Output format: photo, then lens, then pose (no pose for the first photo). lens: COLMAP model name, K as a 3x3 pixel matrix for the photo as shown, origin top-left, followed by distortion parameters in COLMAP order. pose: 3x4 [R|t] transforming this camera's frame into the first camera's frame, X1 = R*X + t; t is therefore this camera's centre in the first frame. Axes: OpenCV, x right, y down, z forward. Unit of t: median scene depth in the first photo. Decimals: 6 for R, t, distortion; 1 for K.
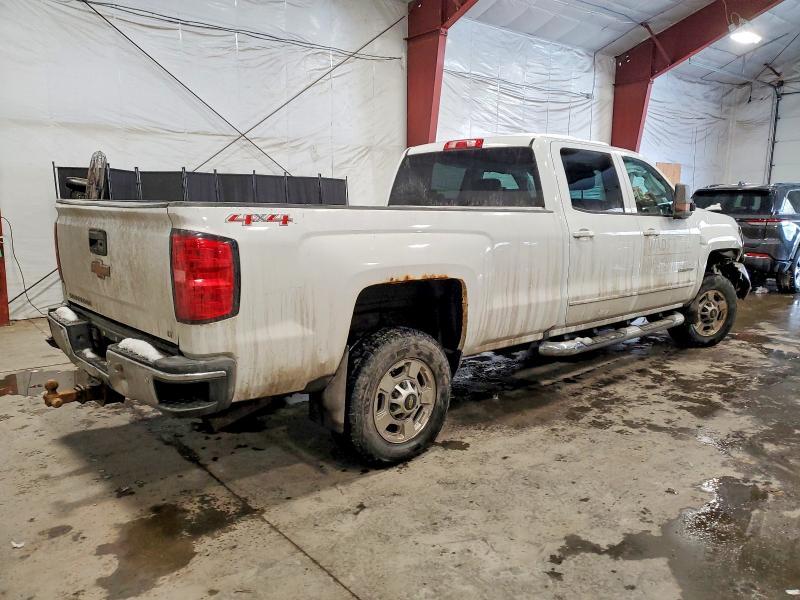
lens RADIAL K [[623.2, 0, 400.3], [0, 623.2, 303.2], [0, 0, 1]] dist [0.011991, 0.000163]
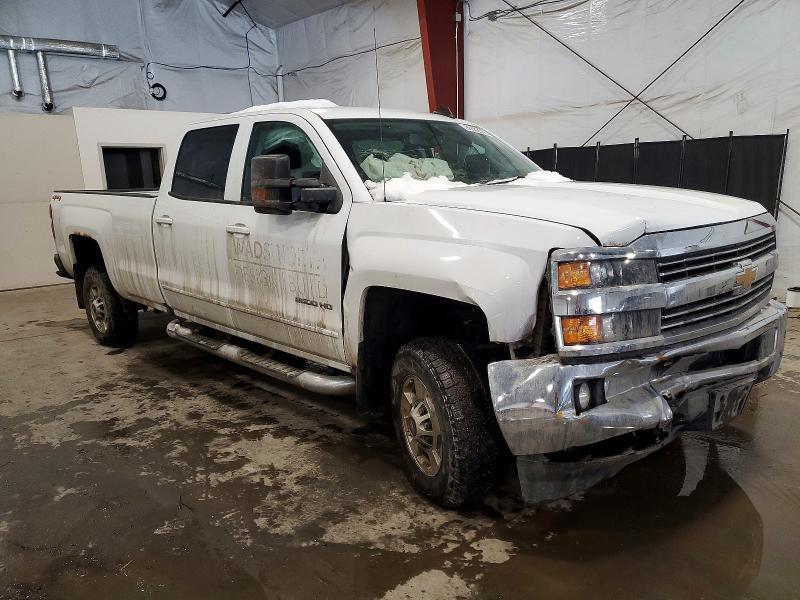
lens RADIAL K [[623.2, 0, 399.6], [0, 623.2, 299.1], [0, 0, 1]] dist [0.011991, 0.000163]
pose [[0.014522, 0.182974, -0.983011, 1.121475], [-0.129188, 0.975217, 0.179615, -0.186536], [0.991514, 0.124384, 0.037800, 1.154727]]
